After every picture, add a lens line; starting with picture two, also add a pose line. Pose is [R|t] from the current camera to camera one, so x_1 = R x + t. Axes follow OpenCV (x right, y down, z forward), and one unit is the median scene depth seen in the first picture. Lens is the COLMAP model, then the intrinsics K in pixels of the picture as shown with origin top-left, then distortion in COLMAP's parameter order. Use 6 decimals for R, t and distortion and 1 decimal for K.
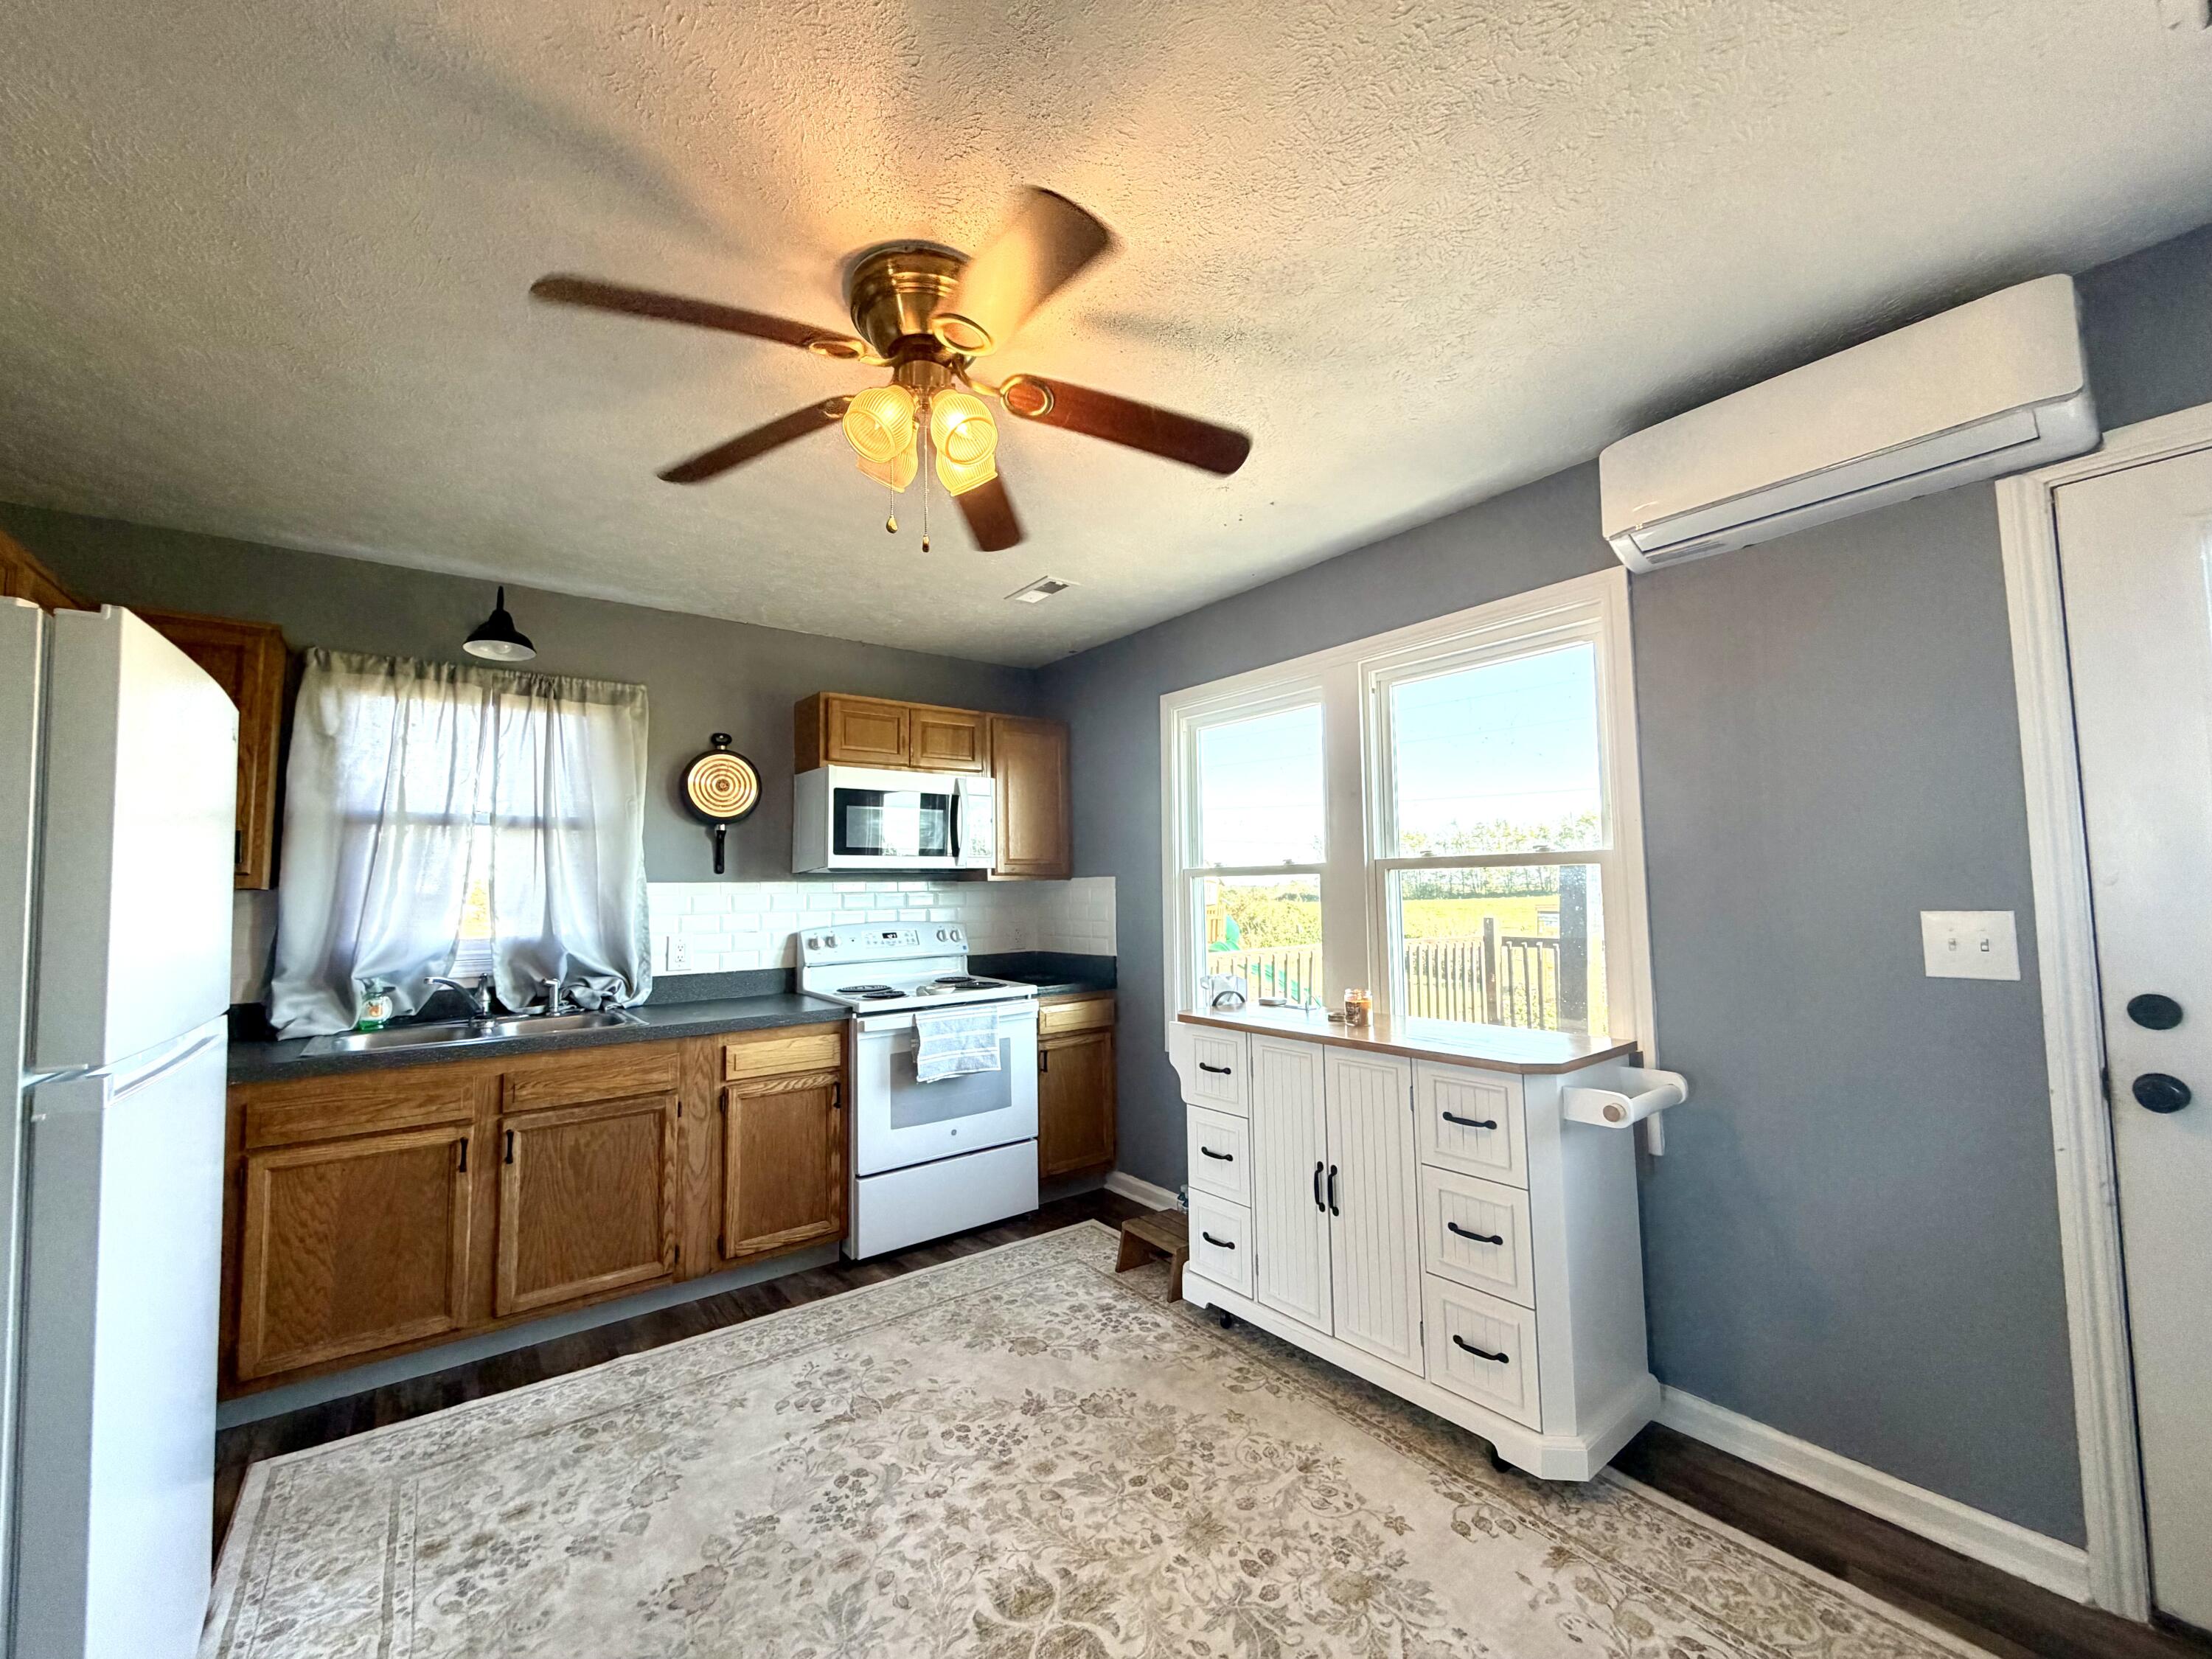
lens RADIAL K [[878.4, 0, 1106.4], [0, 878.4, 827.0], [0, 0, 1]] dist [-0.001064, 0.000266]
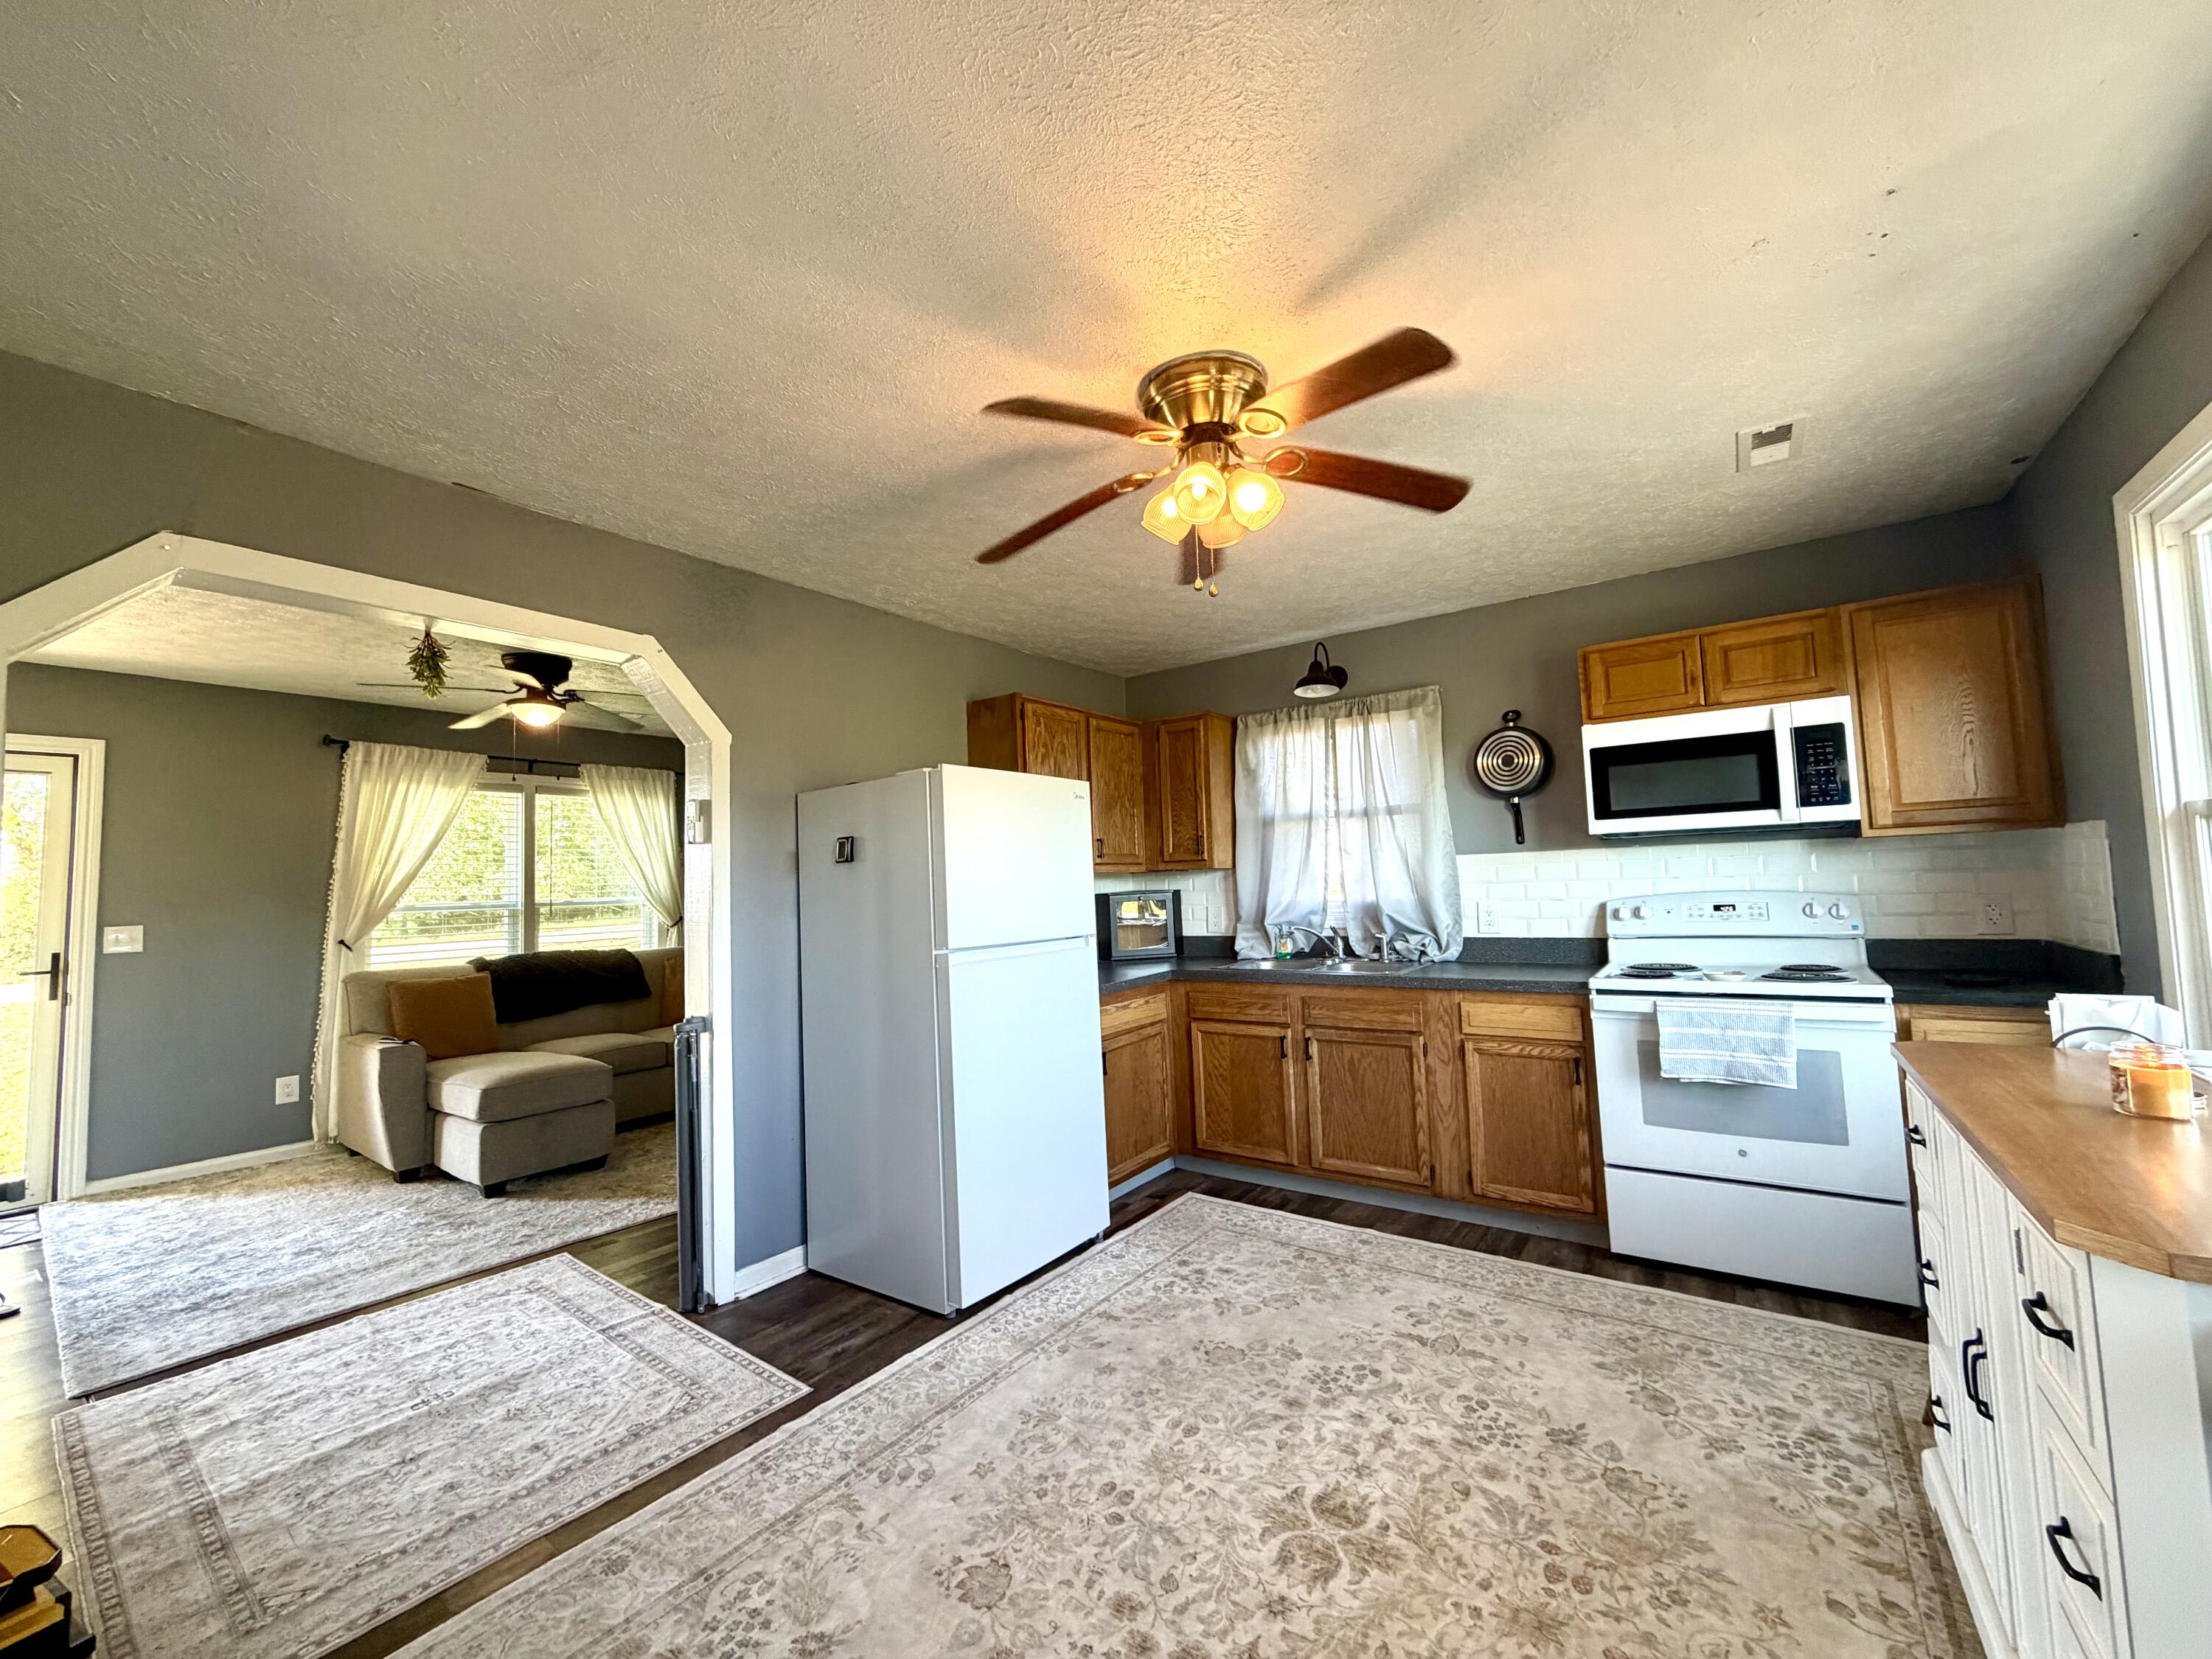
lens RADIAL K [[878.4, 0, 1094.4], [0, 878.4, 828.7], [0, 0, 1]] dist [-0.001064, 0.000266]
pose [[0.288403, -0.054163, -0.955976, 0.539736], [0.100286, 0.994616, -0.026097, 0.014496], [0.952243, -0.088345, 0.292282, 0.270490]]
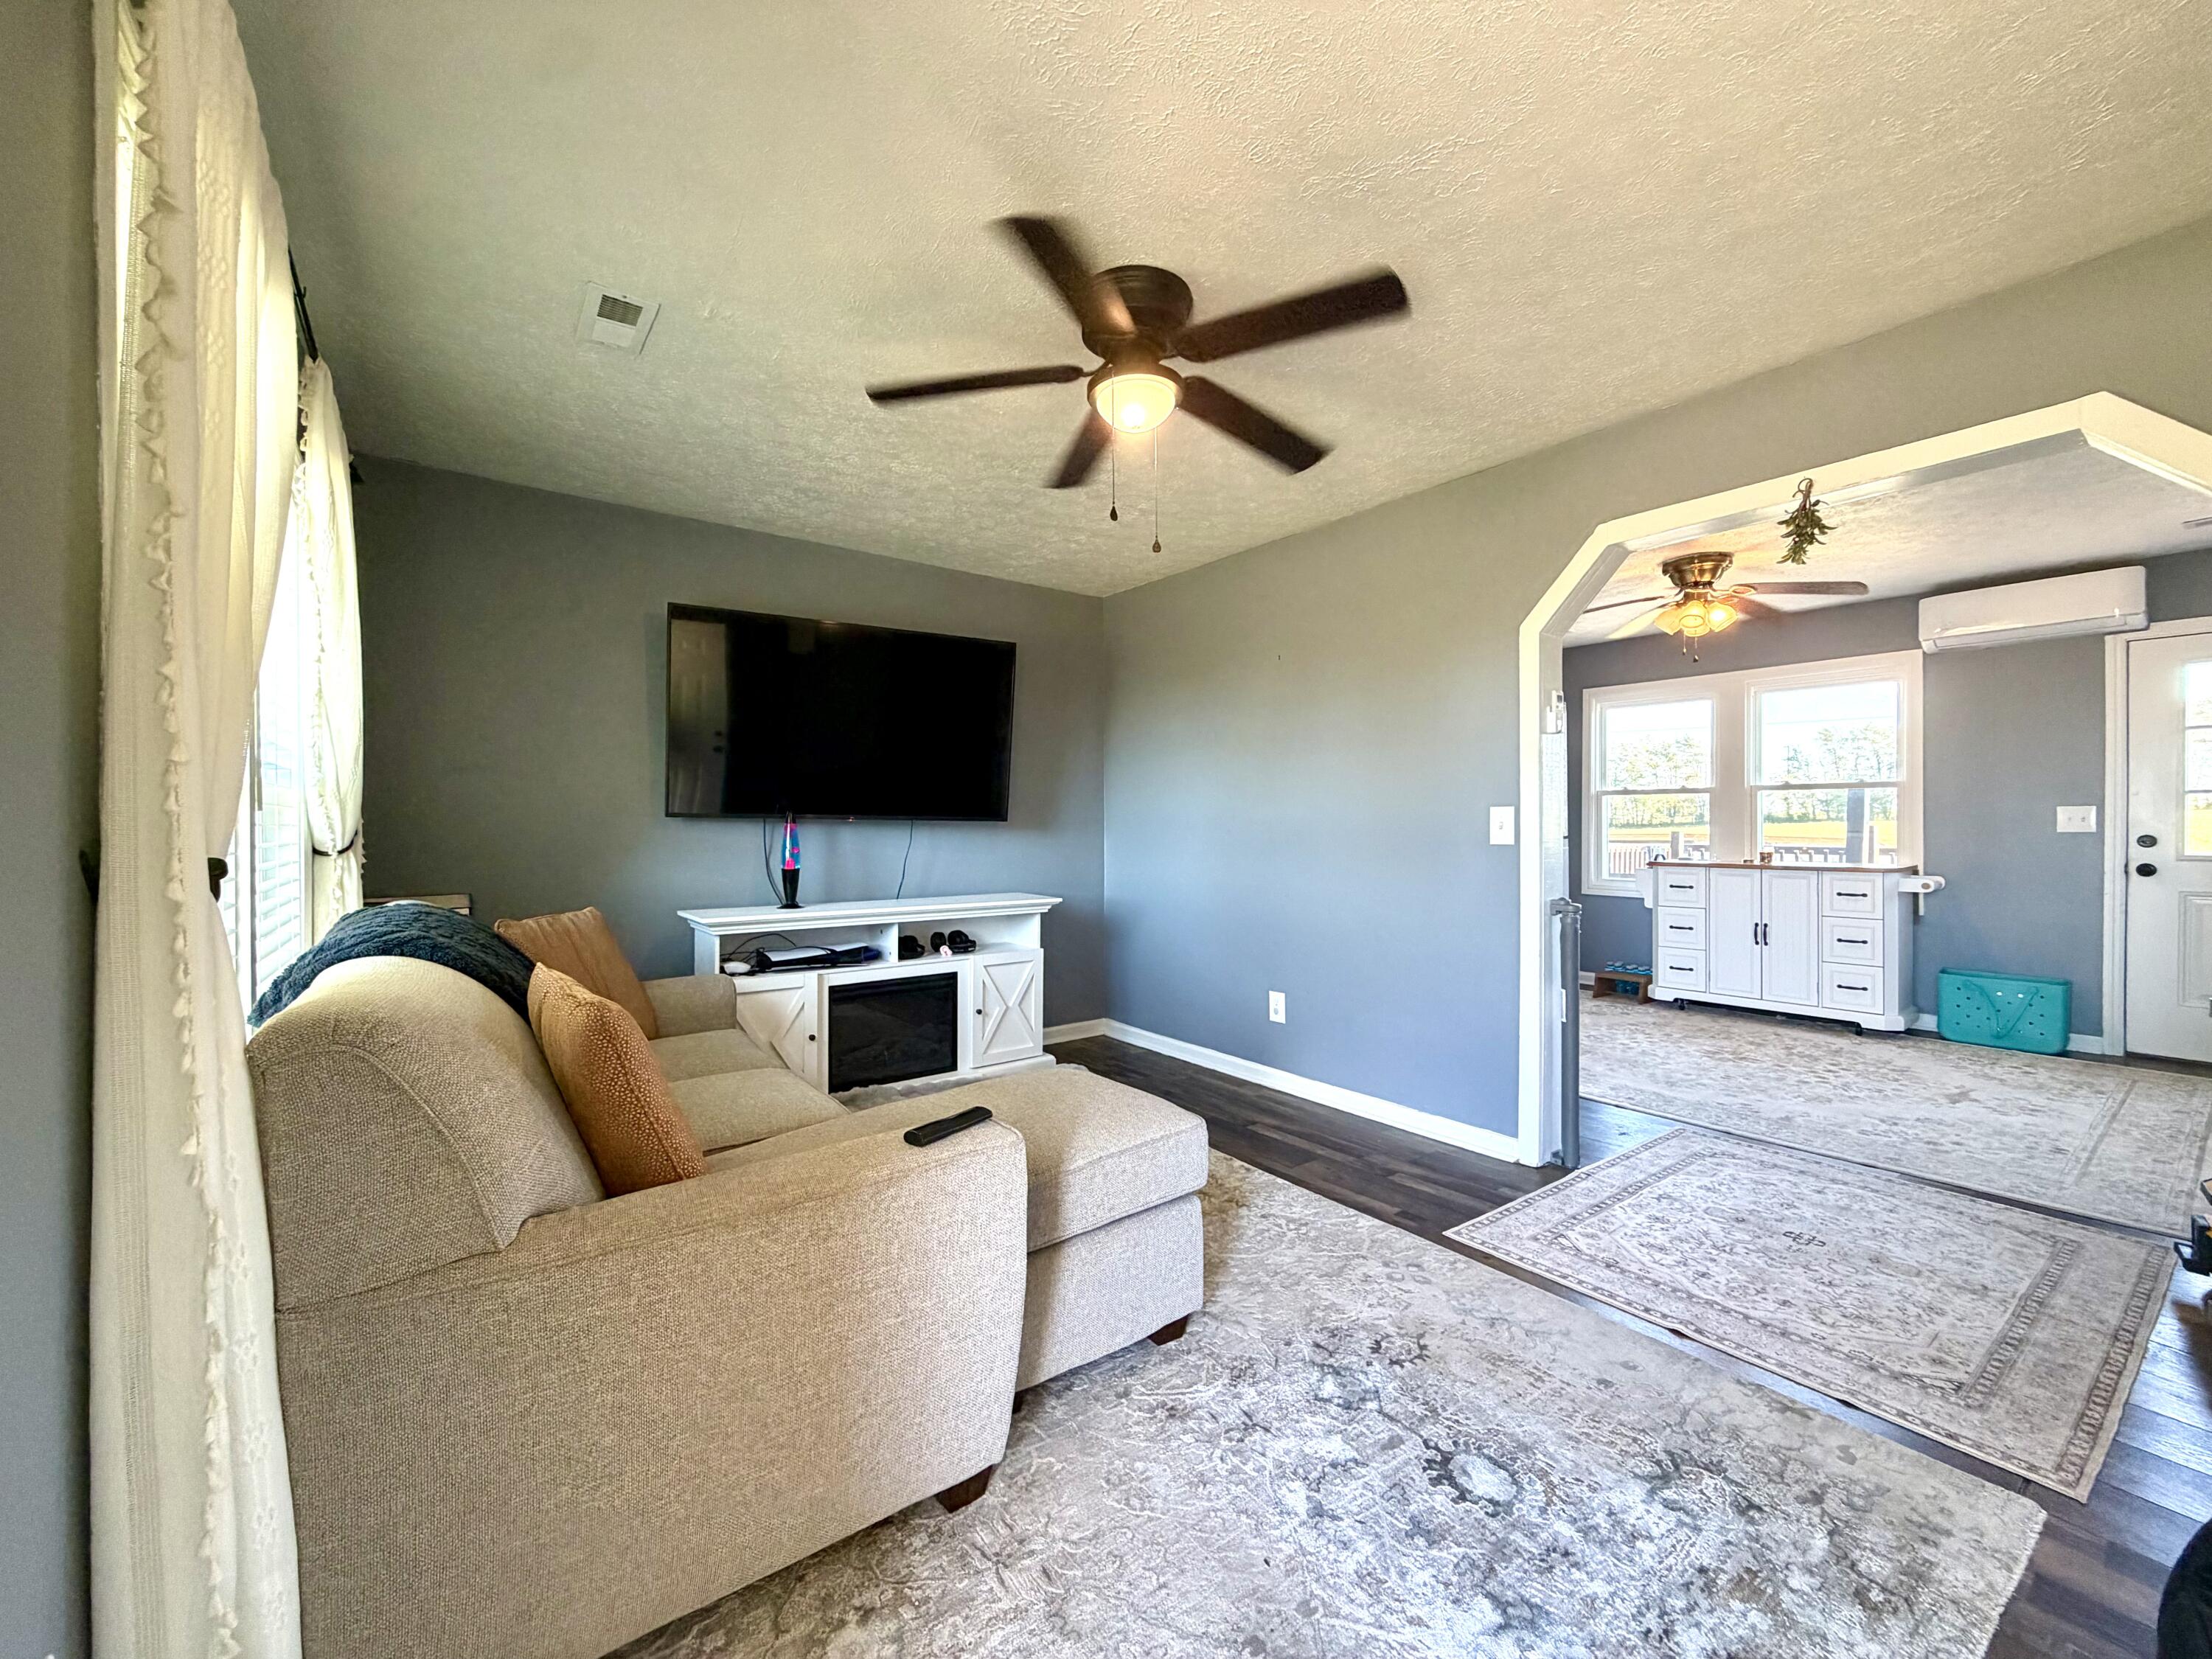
lens RADIAL K [[878.4, 0, 1099.6], [0, 878.4, 828.4], [0, 0, 1]] dist [-0.001064, 0.000266]
pose [[0.999944, 0.009879, -0.003818, -1.104892], [-0.009545, 0.996809, 0.079253, -0.007341], [0.004588, -0.079212, 0.996847, -0.932463]]
